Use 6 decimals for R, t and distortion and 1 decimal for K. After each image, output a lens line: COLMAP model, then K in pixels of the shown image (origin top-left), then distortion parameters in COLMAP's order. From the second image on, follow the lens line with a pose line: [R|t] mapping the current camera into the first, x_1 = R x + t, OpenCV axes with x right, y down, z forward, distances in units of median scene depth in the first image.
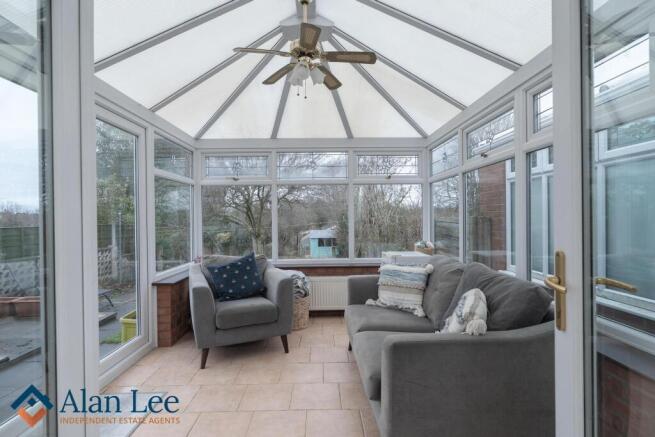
lens RADIAL K [[339.6, 0, 327.5], [0, 339.6, 218.5], [0, 0, 1]] dist [0.000190, 0.000005]
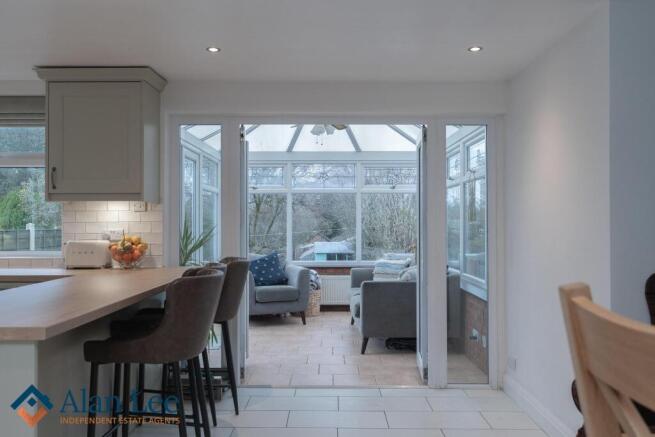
lens RADIAL K [[569.4, 0, 327.5], [0, 569.4, 218.5], [0, 0, 1]] dist [-0.004992, -0.003652]
pose [[0.999622, 0.010222, -0.025526, 0.019337], [-0.010488, 0.999892, -0.010324, 0.000427], [0.025418, 0.010588, 0.999621, -1.041729]]
